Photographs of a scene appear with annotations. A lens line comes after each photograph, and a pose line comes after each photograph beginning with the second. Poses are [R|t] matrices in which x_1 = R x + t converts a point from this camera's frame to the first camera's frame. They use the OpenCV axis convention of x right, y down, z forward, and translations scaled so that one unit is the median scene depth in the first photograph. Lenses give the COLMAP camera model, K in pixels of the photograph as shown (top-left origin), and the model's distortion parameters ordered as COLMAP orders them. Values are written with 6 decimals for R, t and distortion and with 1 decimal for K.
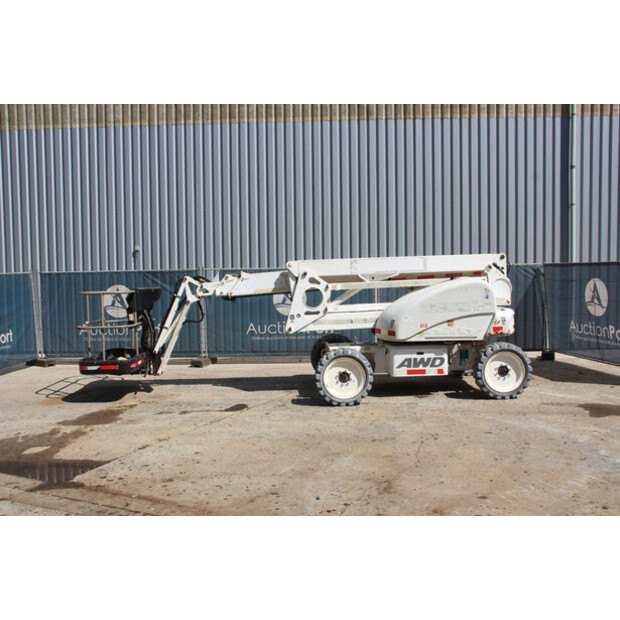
lens RADIAL K [[603.2, 0, 310.0], [0, 603.2, 310.0], [0, 0, 1]] dist [-0.073910, 0.013378]
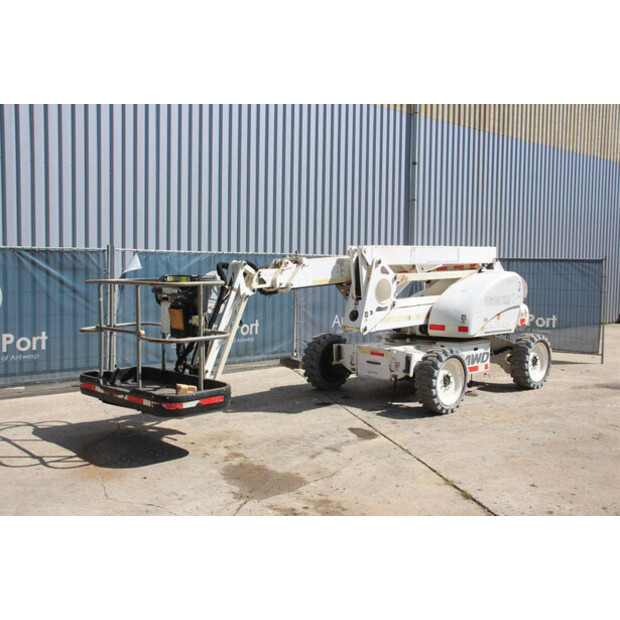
lens RADIAL K [[669.6, 0, 310.0], [0, 669.6, 310.0], [0, 0, 1]] dist [-0.010383, 0.000649]
pose [[0.738174, -0.019162, 0.674338, -0.718609], [0.013781, 0.999816, 0.013325, -0.007479], [-0.674469, -0.000543, 0.738303, 0.394863]]
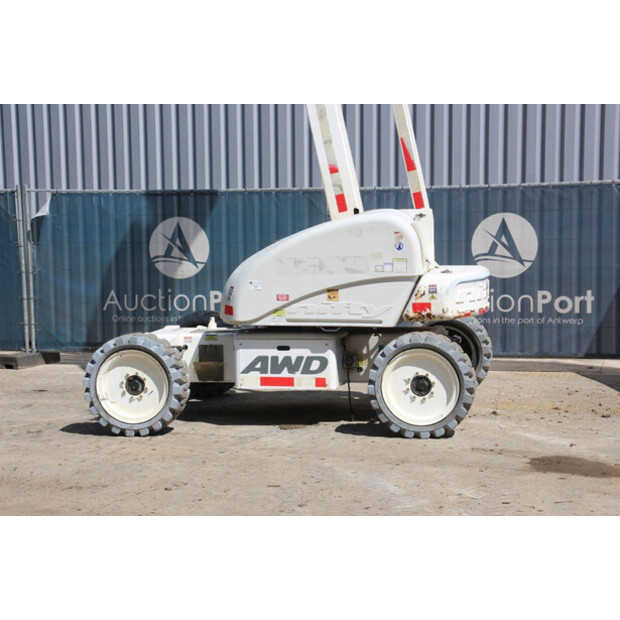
lens RADIAL K [[1228.6, 0, 310.0], [0, 1228.6, 310.0], [0, 0, 1]] dist [0.218431, 0.216390]
pose [[0.975680, 0.023201, -0.217971, 0.449806], [-0.016748, 0.999366, 0.031407, 0.001470], [0.218561, -0.026992, 0.975450, -0.092045]]
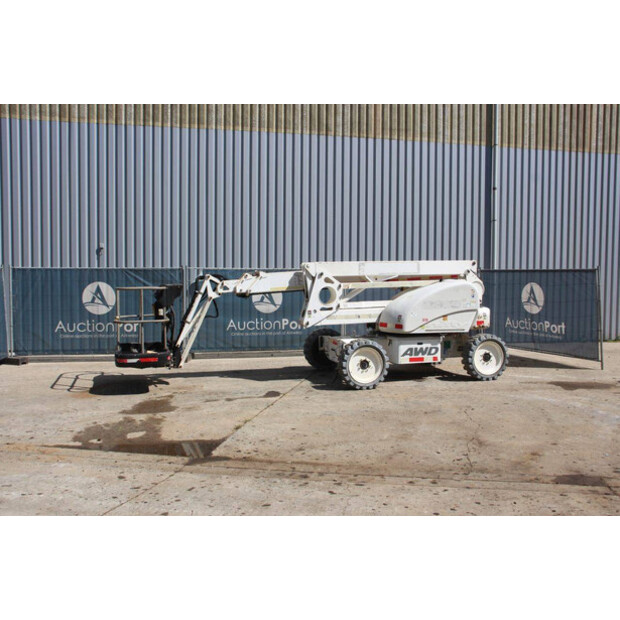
lens RADIAL K [[603.2, 0, 310.0], [0, 603.2, 310.0], [0, 0, 1]] dist [-0.073910, 0.013378]
pose [[0.966160, 0.005038, 0.257896, -0.325996], [-0.003389, 0.999971, -0.006841, 0.015104], [-0.257923, 0.005736, 0.966148, -0.079227]]
